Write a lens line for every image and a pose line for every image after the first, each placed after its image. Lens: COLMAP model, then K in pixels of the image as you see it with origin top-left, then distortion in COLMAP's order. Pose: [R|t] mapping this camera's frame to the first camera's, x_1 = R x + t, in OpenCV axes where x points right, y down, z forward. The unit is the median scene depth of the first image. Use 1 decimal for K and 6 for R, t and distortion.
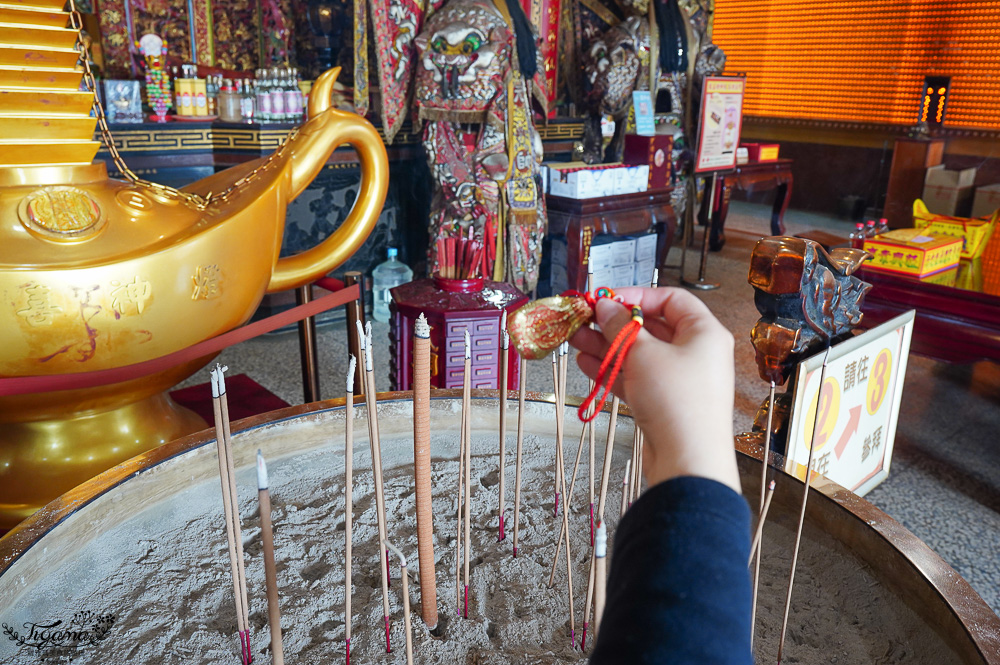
lens RADIAL K [[786.2, 0, 500.0], [0, 786.2, 332.5], [0, 0, 1]] dist [0.003949, 0.001250]
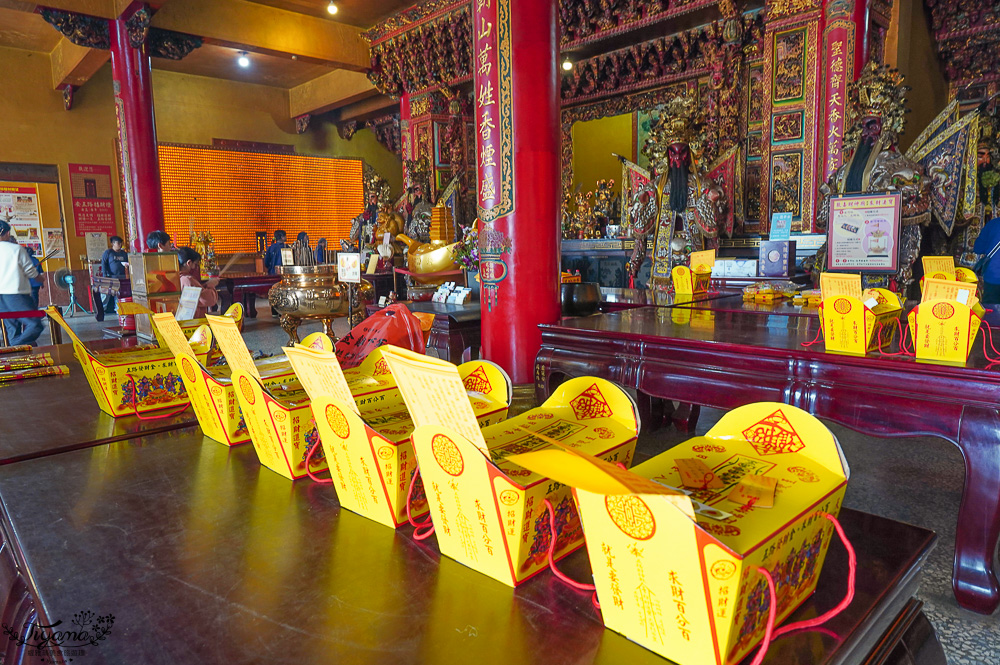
lens RADIAL K [[638.2, 0, 500.0], [0, 638.2, 332.5], [0, 0, 1]] dist [-0.000461, 0.001395]
pose [[0.025192, 0.113423, -0.993227, 1.427448], [-0.281428, 0.954164, 0.101824, -0.065527], [0.959251, 0.276957, 0.055958, 0.498370]]
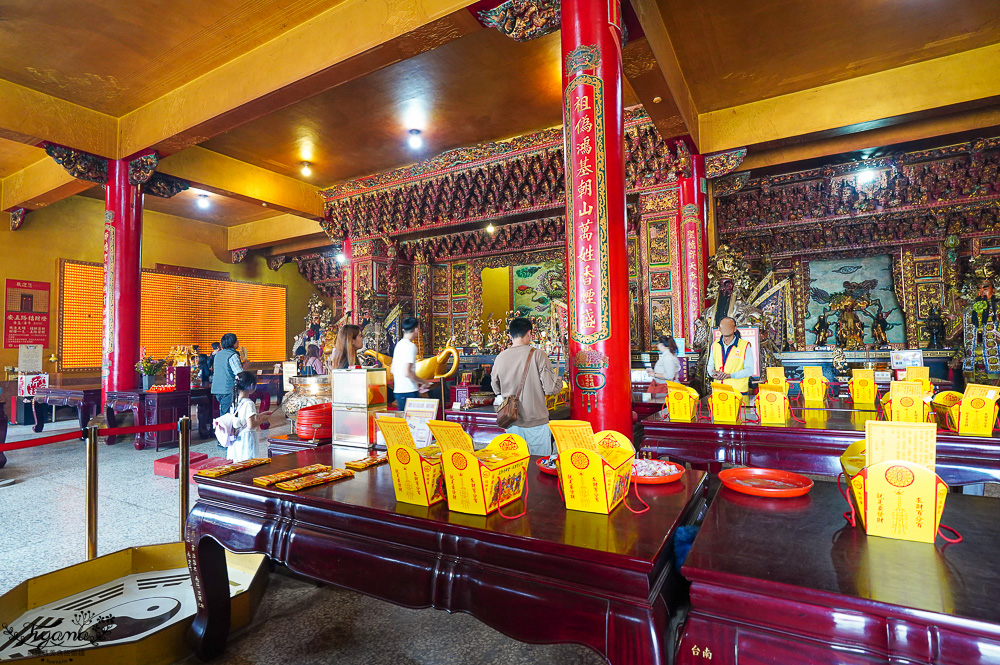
lens RADIAL K [[500.4, 0, 500.0], [0, 500.4, 332.5], [0, 0, 1]] dist [-0.002147, 0.000930]
pose [[0.316522, -0.068500, -0.946108, 1.374994], [-0.264531, 0.951448, -0.157386, 0.027237], [0.910954, 0.300092, 0.283034, 0.161006]]
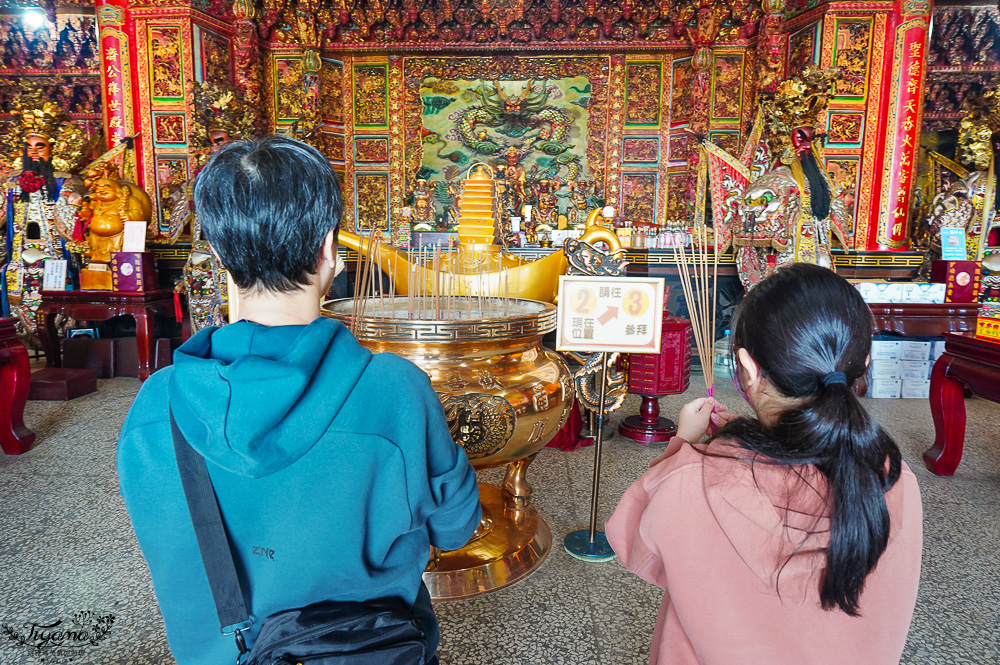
lens RADIAL K [[619.3, 0, 500.0], [0, 619.3, 332.5], [0, 0, 1]] dist [0.002615, -0.000356]
pose [[0.715821, 0.080380, -0.693642, 0.374148], [-0.204514, 0.973926, -0.098194, 0.105314], [0.667664, 0.212149, 0.713595, -0.159845]]
